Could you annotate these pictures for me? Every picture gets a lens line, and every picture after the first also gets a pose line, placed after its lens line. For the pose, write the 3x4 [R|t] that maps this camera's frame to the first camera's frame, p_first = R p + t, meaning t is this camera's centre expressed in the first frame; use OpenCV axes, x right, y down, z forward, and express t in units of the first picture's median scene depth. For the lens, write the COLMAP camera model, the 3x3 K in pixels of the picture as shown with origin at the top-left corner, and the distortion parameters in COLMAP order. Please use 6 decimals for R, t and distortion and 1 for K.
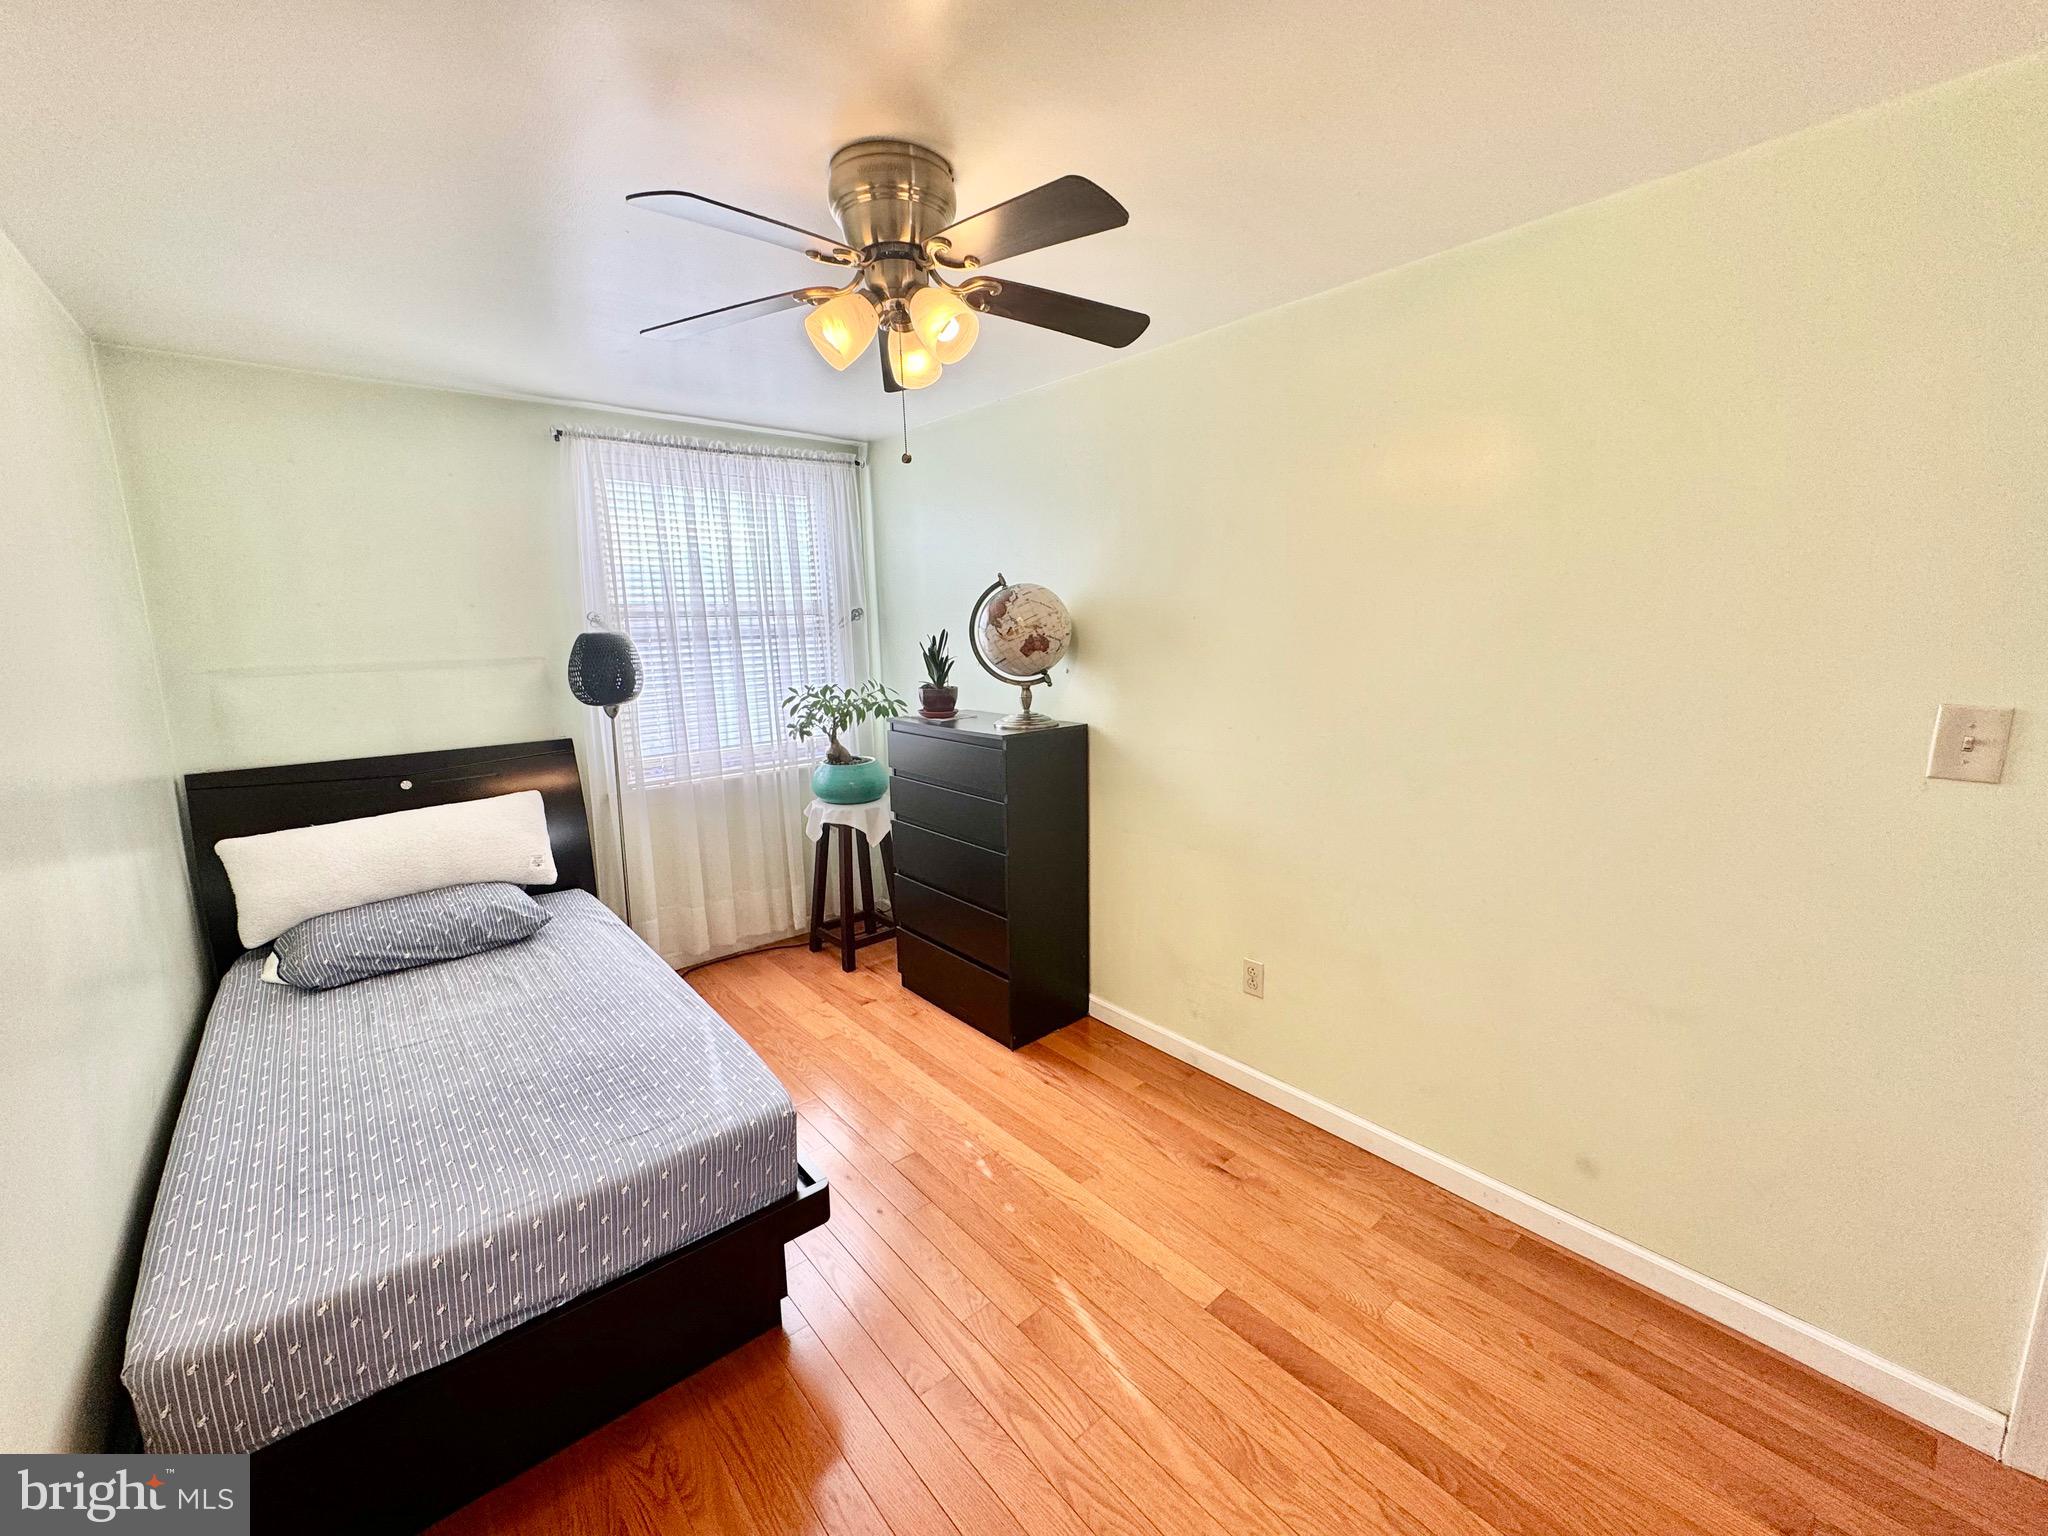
lens RADIAL K [[823.9, 0, 1020.1], [0, 823.9, 761.9], [0, 0, 1]] dist [0.002193, 0.000468]
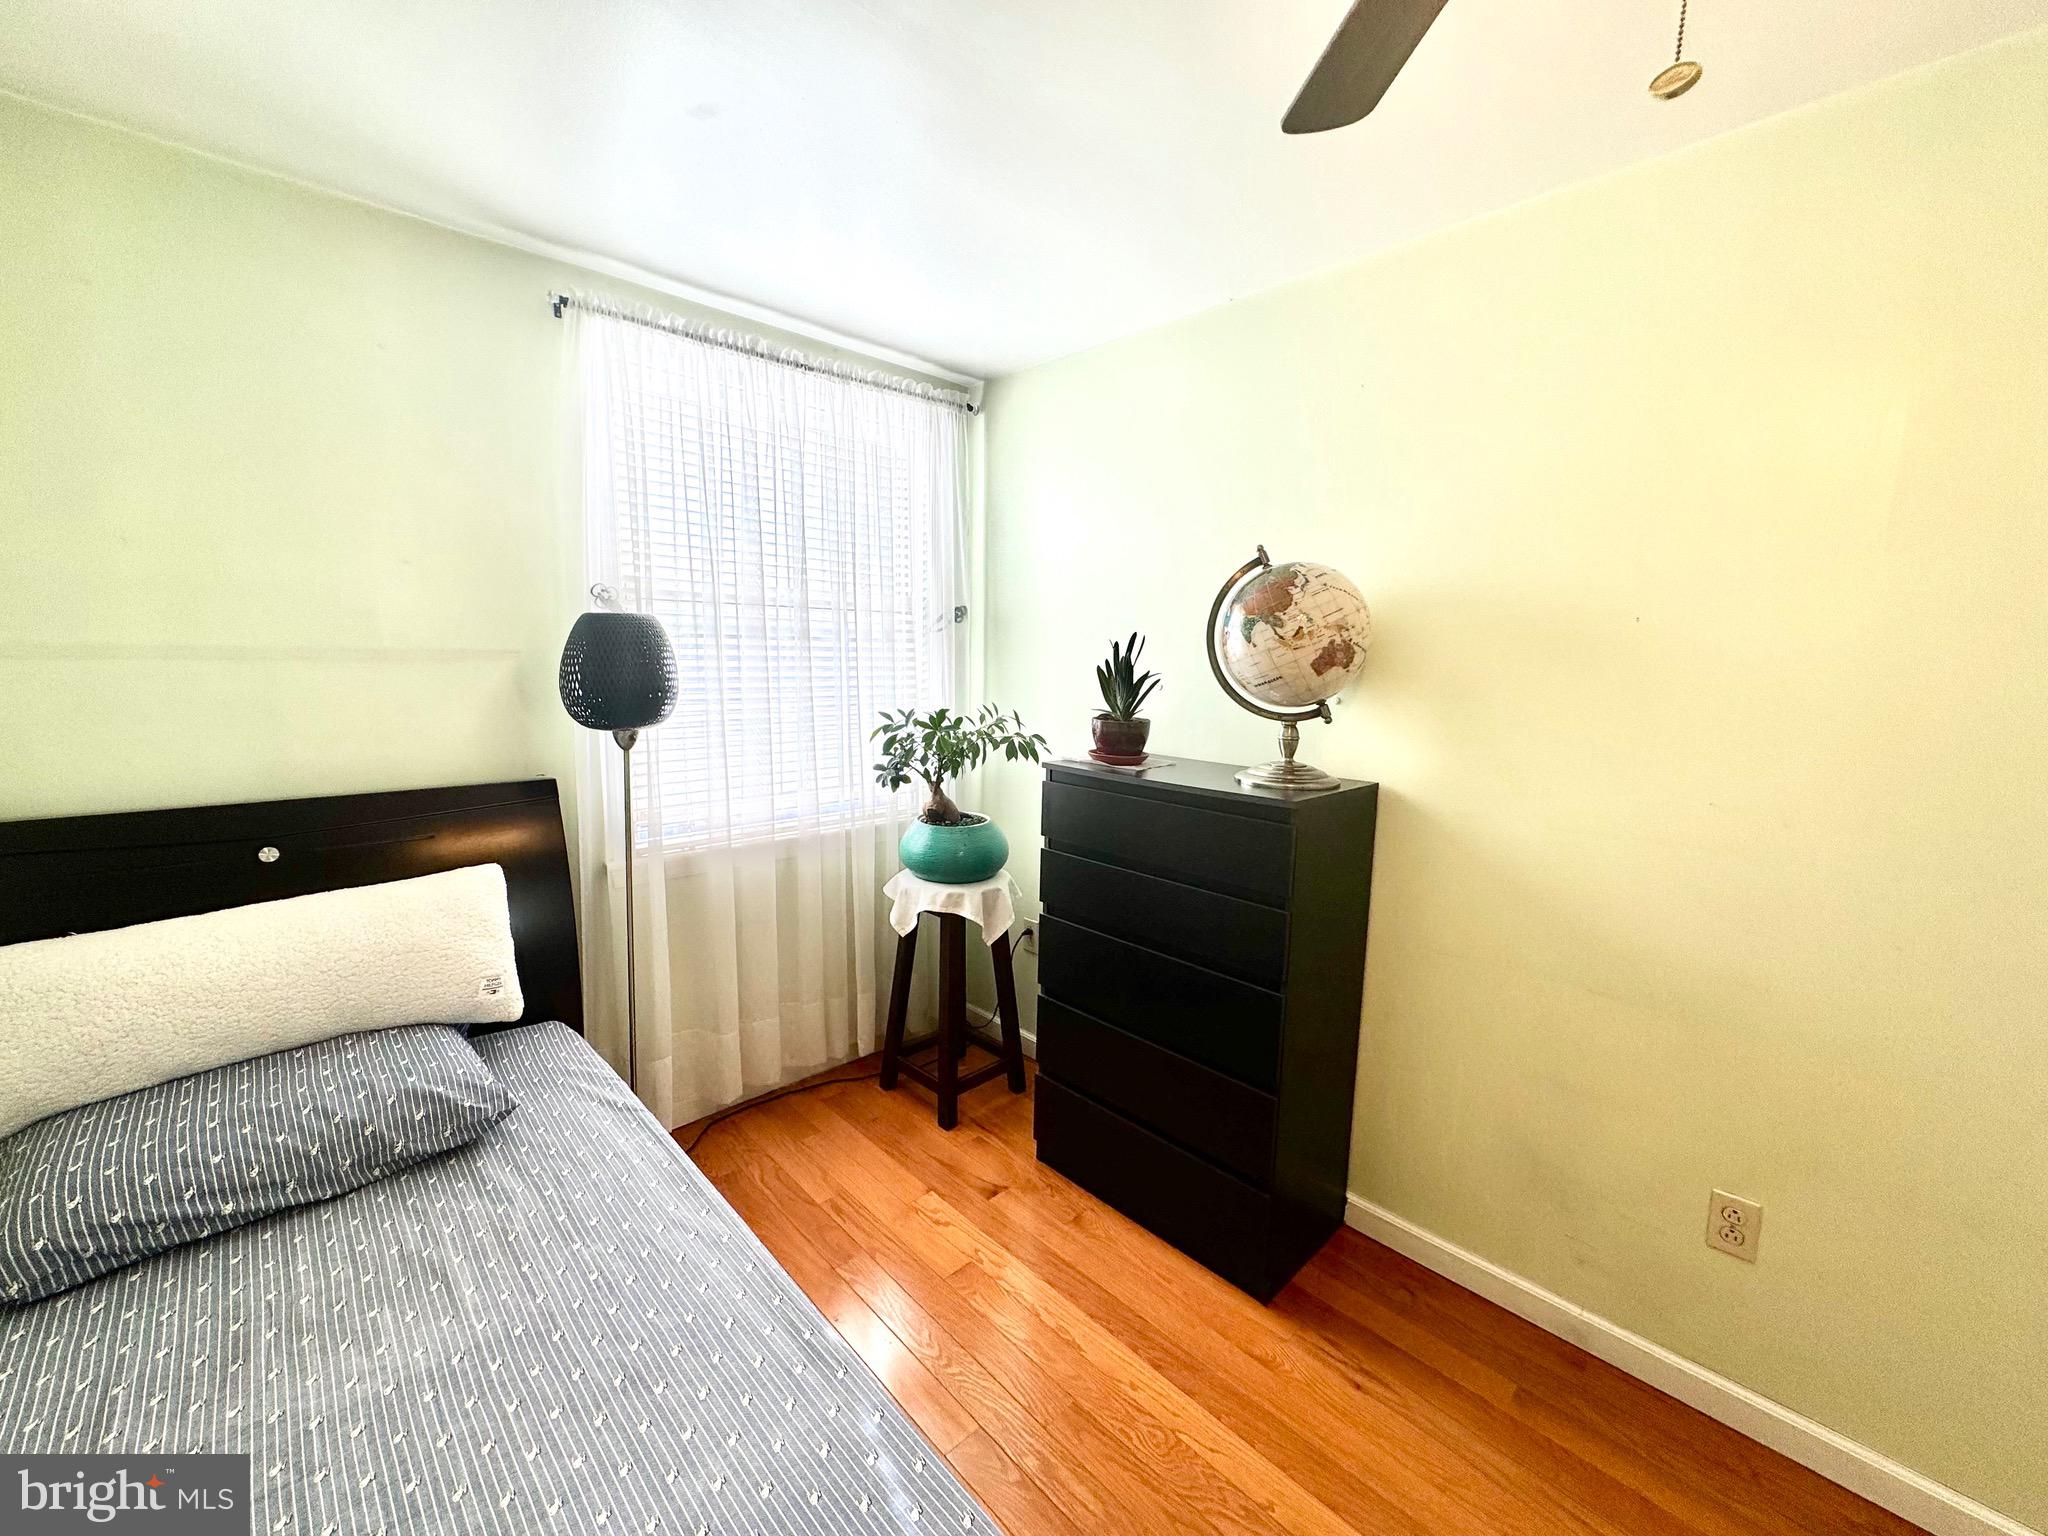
lens RADIAL K [[823.9, 0, 1023.2], [0, 823.9, 761.9], [0, 0, 1]] dist [0.002193, 0.000468]
pose [[0.997986, 0.030623, 0.055549, -0.224087], [-0.028385, 0.998771, -0.040642, -0.026976], [-0.056725, 0.038983, 0.997628, 0.350817]]
